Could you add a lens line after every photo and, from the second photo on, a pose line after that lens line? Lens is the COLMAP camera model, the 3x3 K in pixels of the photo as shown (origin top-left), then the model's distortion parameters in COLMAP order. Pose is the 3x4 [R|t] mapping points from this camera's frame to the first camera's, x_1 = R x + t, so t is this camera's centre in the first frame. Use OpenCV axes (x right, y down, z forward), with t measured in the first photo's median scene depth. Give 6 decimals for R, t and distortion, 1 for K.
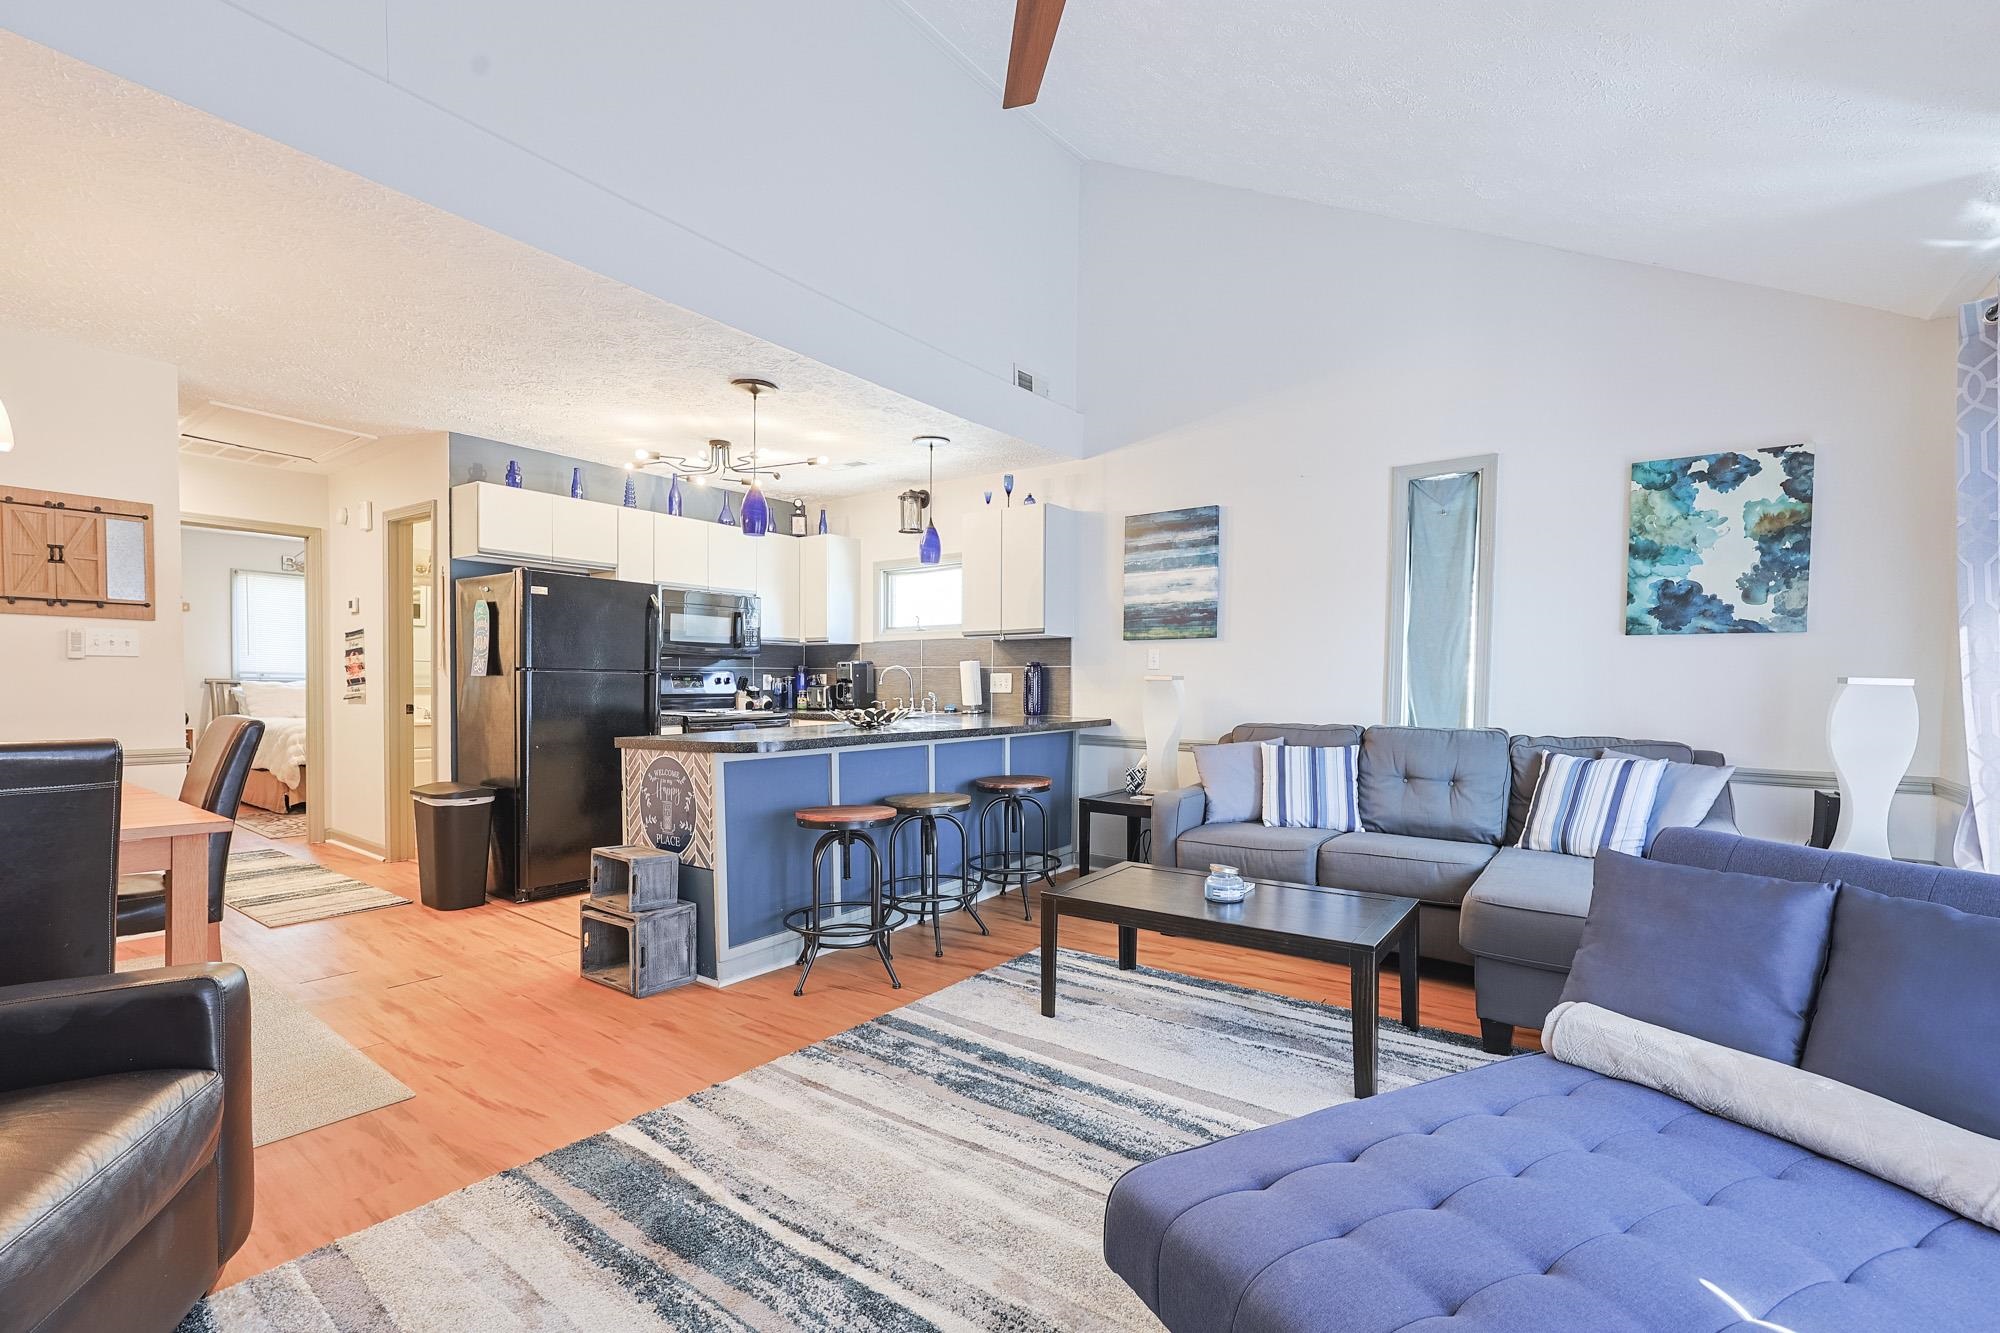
lens RADIAL K [[855.5, 0, 1013.3], [0, 855.5, 719.6], [0, 0, 1]] dist [0.001568, 0.000144]
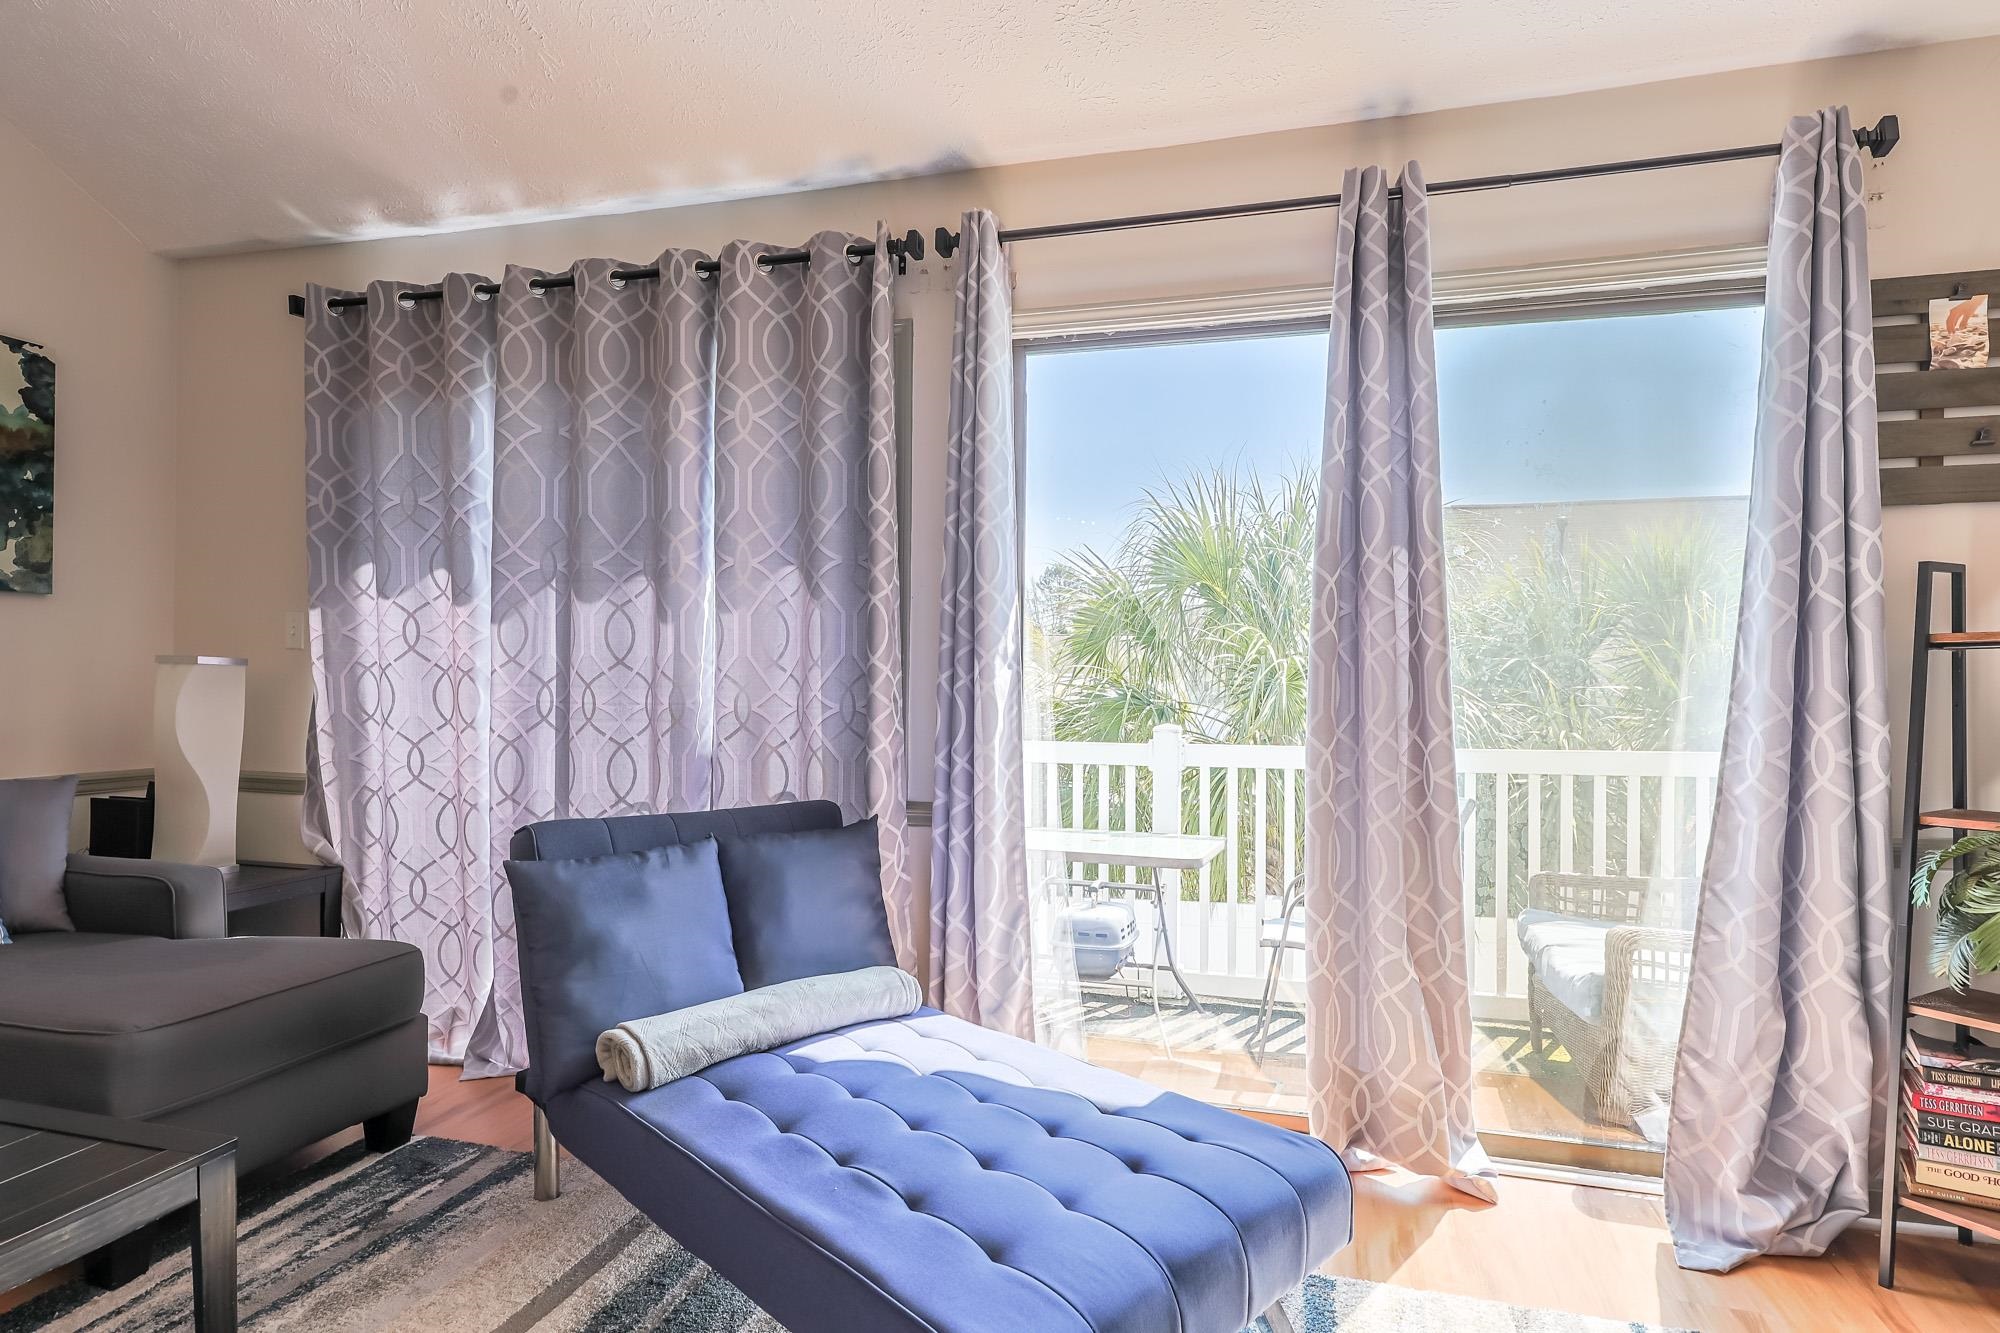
lens RADIAL K [[1086.0, 0, 1009.3], [0, 1086.0, 678.8], [0, 0, 1]] dist [-0.001790, 0.005449]
pose [[-0.347522, -0.012859, 0.937584, -0.200217], [0.028836, 0.999286, 0.024393, -0.017561], [-0.937228, 0.035514, -0.346903, 0.374478]]
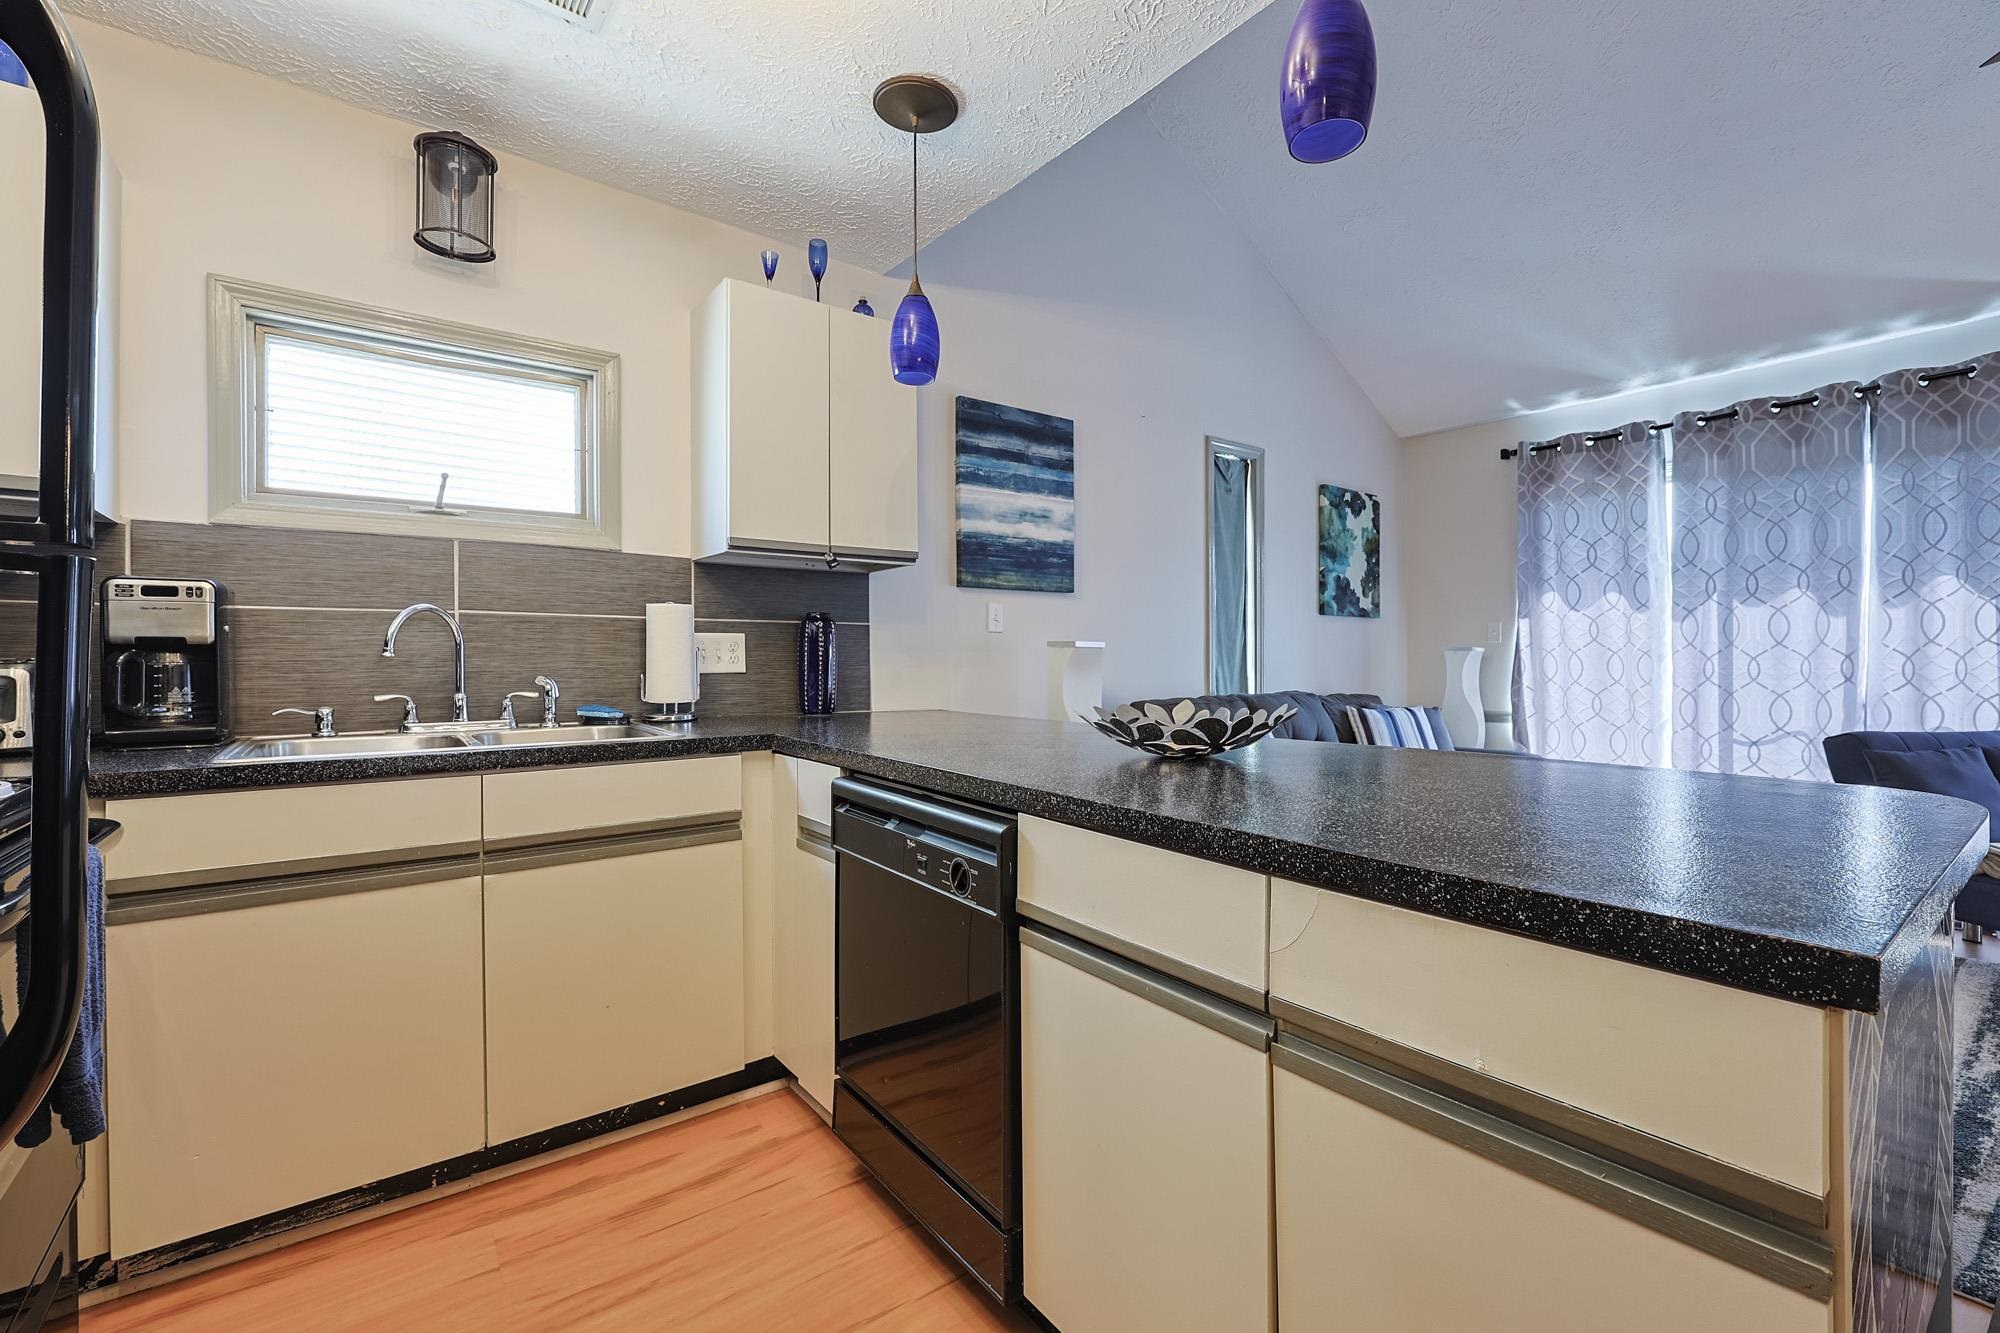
lens RADIAL K [[855.5, 0, 1000.4], [0, 855.5, 655.7], [0, 0, 1]] dist [0.001568, 0.000144]
pose [[0.281318, 0.002399, 0.959612, -0.511110], [0.050273, 0.998587, -0.017234, -0.030076], [-0.958297, 0.053091, 0.280800, 0.852909]]
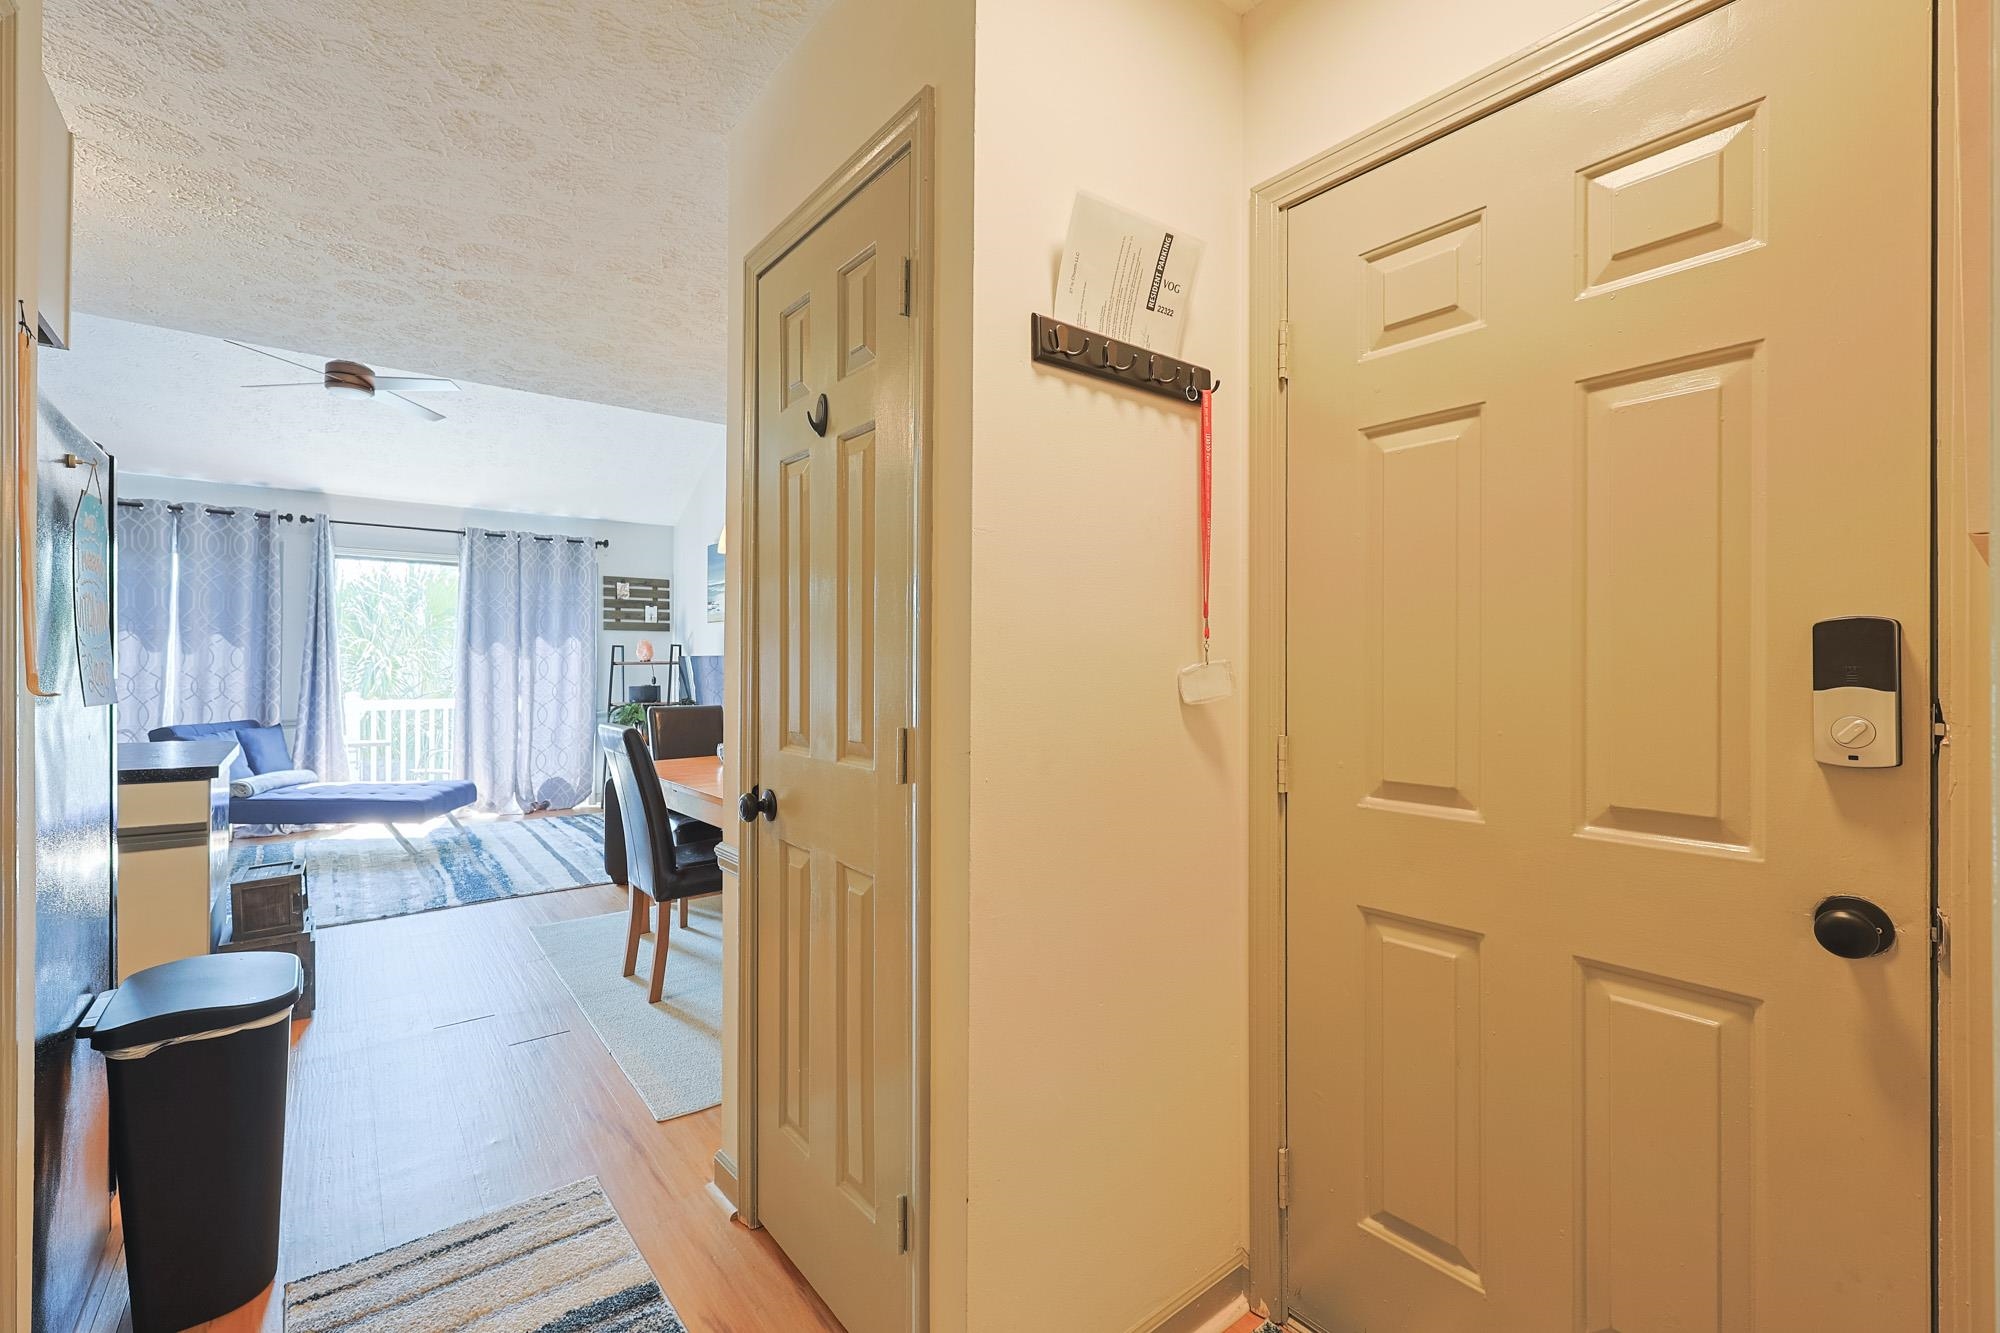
lens RADIAL K [[855.5, 0, 993.0], [0, 855.5, 662.4], [0, 0, 1]] dist [0.001568, 0.000144]
pose [[-0.956844, -0.012988, 0.290310, -1.015483], [-0.000853, 0.999122, 0.041885, -0.077622], [-0.290599, 0.039830, -0.956016, 1.141801]]
